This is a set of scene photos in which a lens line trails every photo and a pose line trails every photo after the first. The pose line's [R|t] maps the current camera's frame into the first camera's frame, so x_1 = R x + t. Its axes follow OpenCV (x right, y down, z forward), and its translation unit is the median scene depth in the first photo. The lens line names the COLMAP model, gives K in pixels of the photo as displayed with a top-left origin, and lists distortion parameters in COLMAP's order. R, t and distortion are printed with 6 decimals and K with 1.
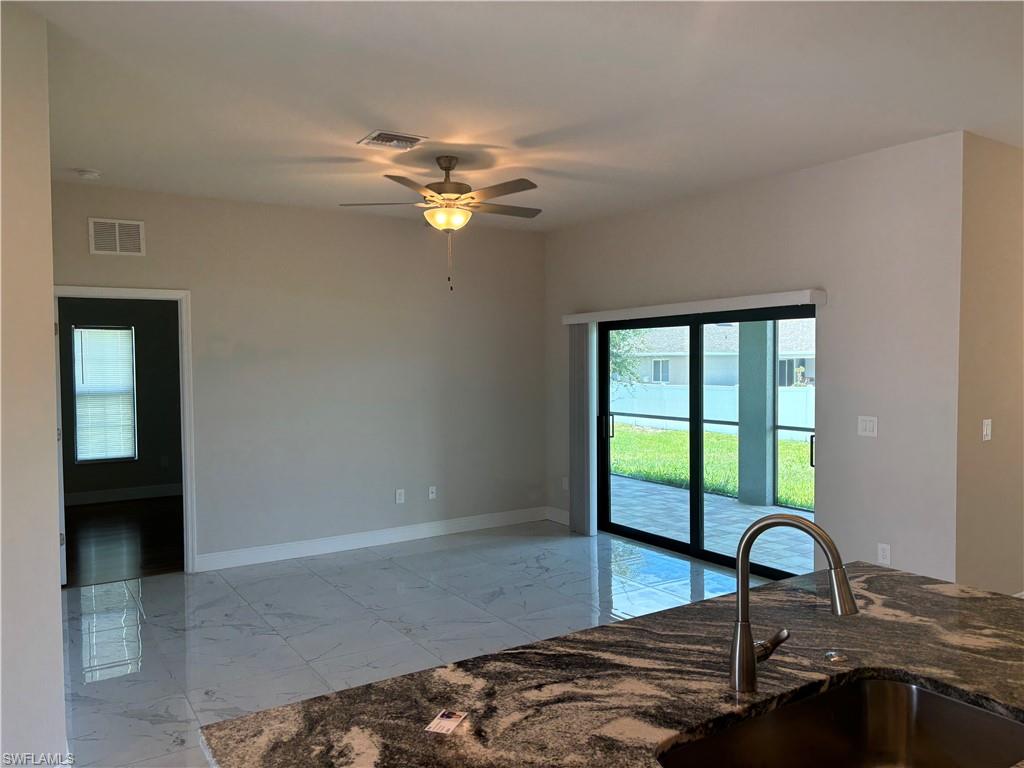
lens RADIAL K [[768.6, 0, 514.6], [0, 768.6, 384.3], [0, 0, 1]] dist [0.051922, -0.056347]
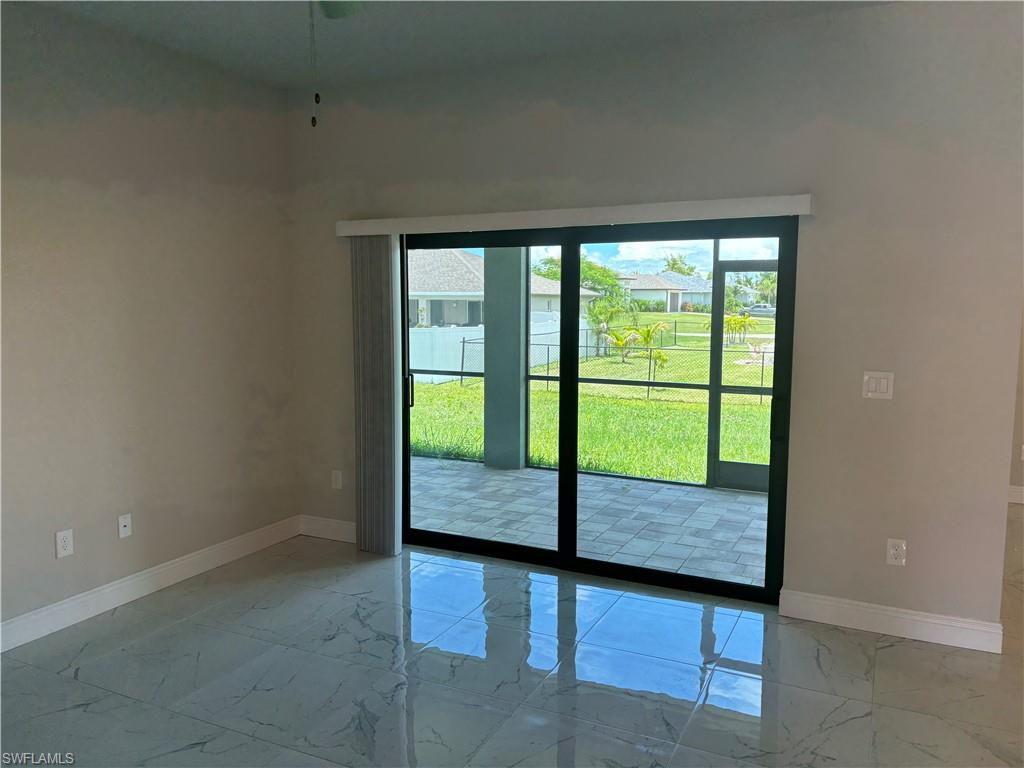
lens RADIAL K [[768.6, 0, 511.8], [0, 768.6, 382.3], [0, 0, 1]] dist [0.051922, -0.056347]
pose [[0.853363, -0.048182, 0.519086, -0.228214], [0.009751, 0.997021, 0.076514, -0.006451], [-0.521226, -0.060233, 0.851290, 0.554136]]
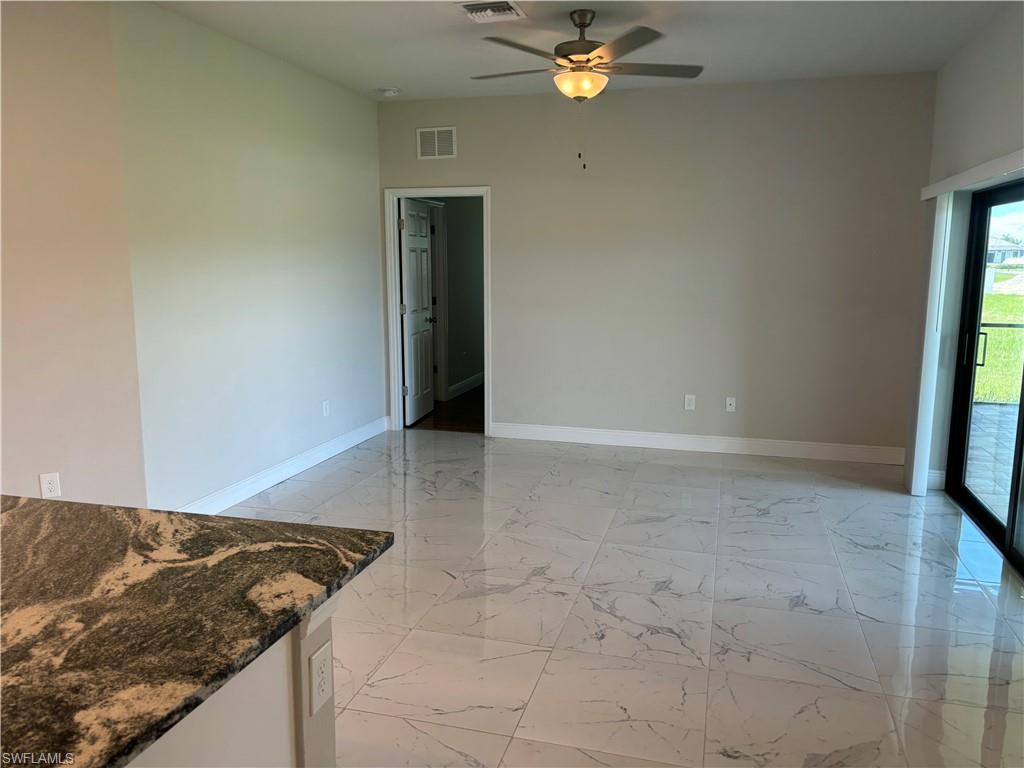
lens RADIAL K [[768.6, 0, 516.8], [0, 768.6, 379.8], [0, 0, 1]] dist [0.051922, -0.056347]
pose [[0.663214, 0.128998, -0.737229, 0.557422], [-0.033656, 0.989178, 0.142806, -0.007577], [0.747672, -0.069899, 0.660379, 0.345707]]
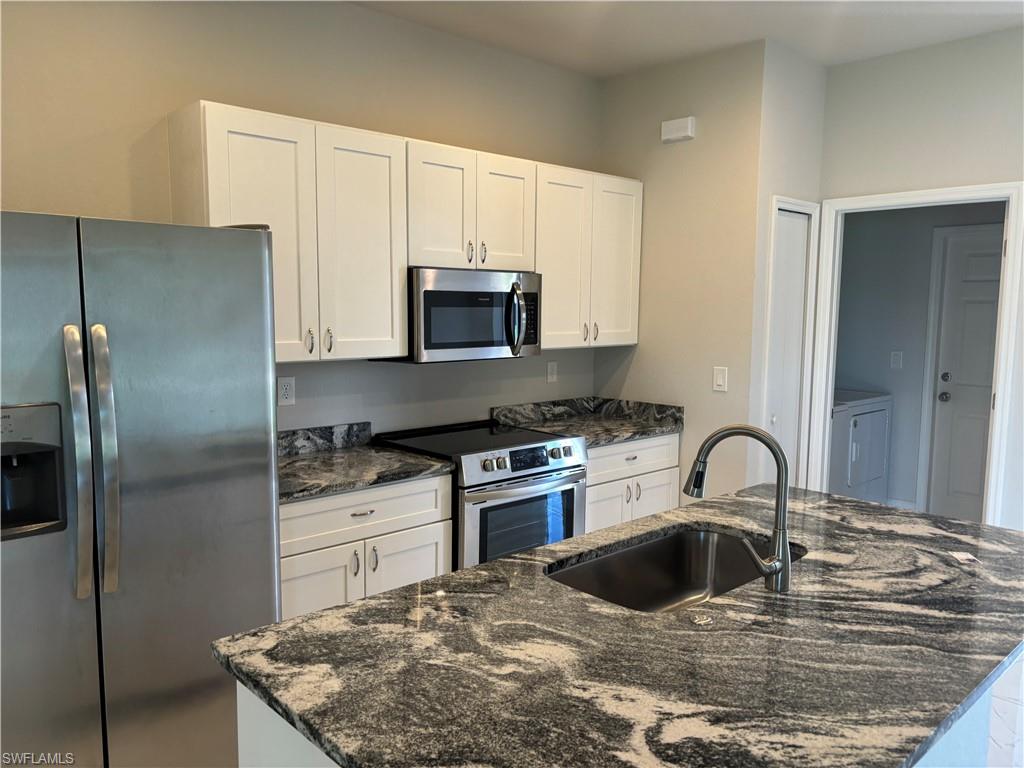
lens RADIAL K [[768.6, 0, 503.9], [0, 768.6, 387.3], [0, 0, 1]] dist [0.051922, -0.056347]
pose [[-0.984660, 0.022407, -0.173039, 0.296470], [-0.001405, 0.990670, 0.136278, -0.015541], [0.174478, 0.134430, -0.975441, 0.675859]]
